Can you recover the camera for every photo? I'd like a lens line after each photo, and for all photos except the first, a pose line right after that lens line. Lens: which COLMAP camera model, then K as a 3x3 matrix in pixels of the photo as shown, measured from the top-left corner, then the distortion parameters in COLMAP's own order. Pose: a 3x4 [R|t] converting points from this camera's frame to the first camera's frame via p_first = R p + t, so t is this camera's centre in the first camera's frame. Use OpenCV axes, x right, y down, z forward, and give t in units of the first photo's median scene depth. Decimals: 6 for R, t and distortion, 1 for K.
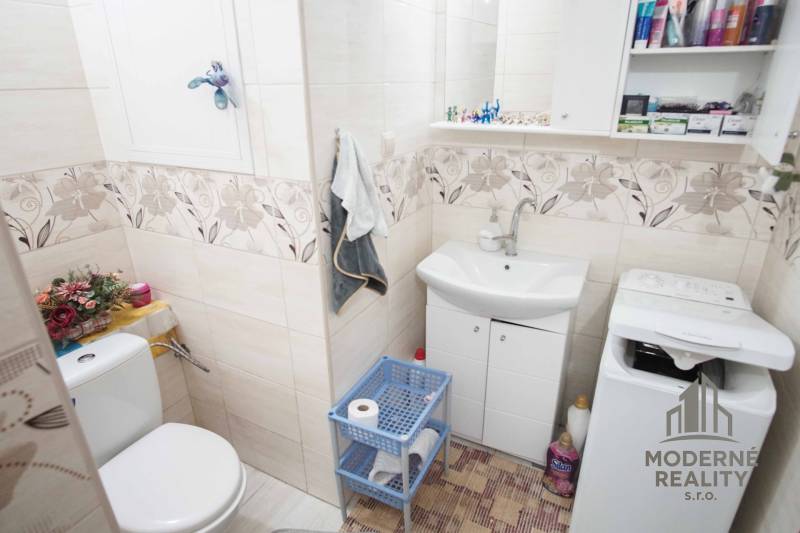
lens RADIAL K [[460.8, 0, 390.9], [0, 460.8, 272.2], [0, 0, 1]] dist [-0.012743, -0.000848]
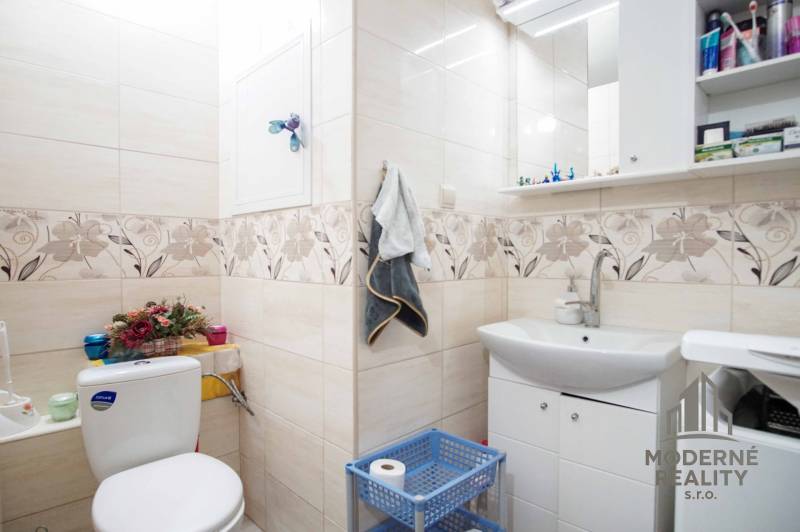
lens RADIAL K [[434.7, 0, 390.5], [0, 434.7, 268.9], [0, 0, 1]] dist [-0.021358, 0.004265]
pose [[0.952150, 0.026541, -0.304477, 0.178976], [-0.132794, 0.933200, -0.333922, 0.222258], [0.275275, 0.358377, 0.892070, 0.162631]]
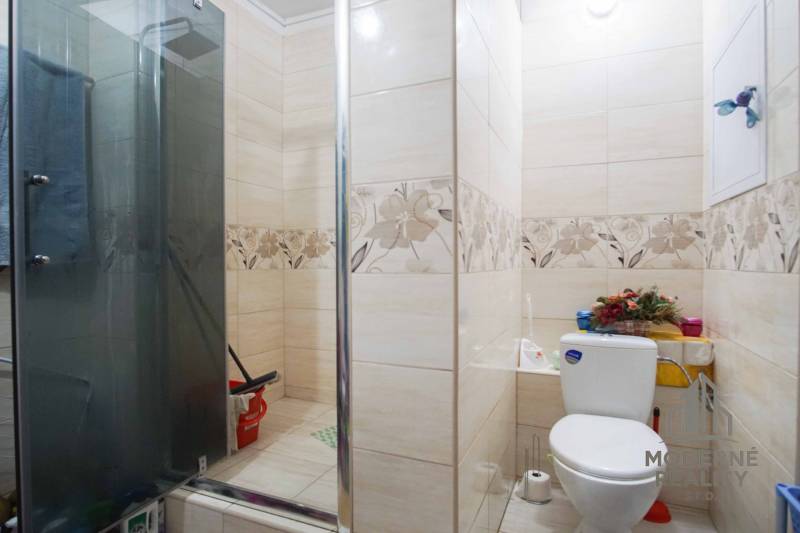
lens RADIAL K [[434.7, 0, 404.4], [0, 434.7, 266.1], [0, 0, 1]] dist [-0.021358, 0.004265]
pose [[0.097087, 0.024040, -0.994986, 0.468785], [-0.382298, 0.923918, -0.014980, 0.223511], [0.918925, 0.381835, 0.098891, 0.247222]]
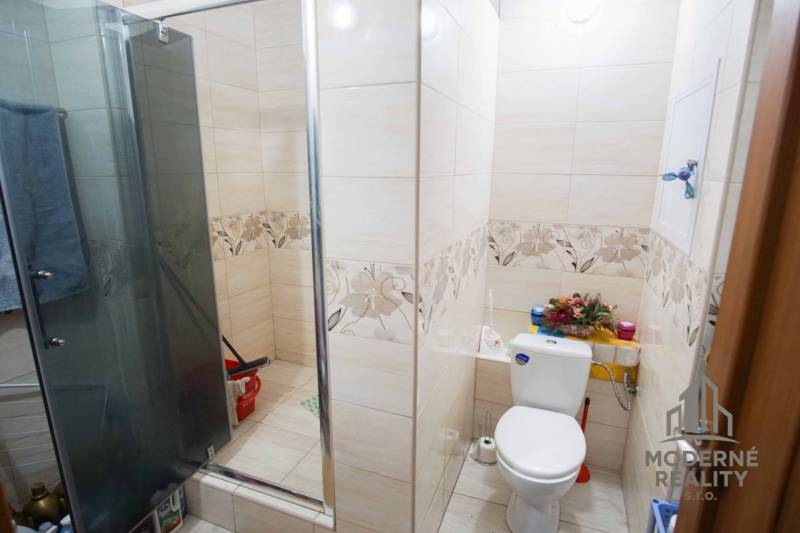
lens RADIAL K [[434.7, 0, 407.7], [0, 434.7, 260.8], [0, 0, 1]] dist [-0.021358, 0.004265]
pose [[0.135293, 0.242309, -0.960720, 0.553617], [-0.392032, 0.903597, 0.172694, -0.111974], [0.909949, 0.353269, 0.217243, 0.137534]]
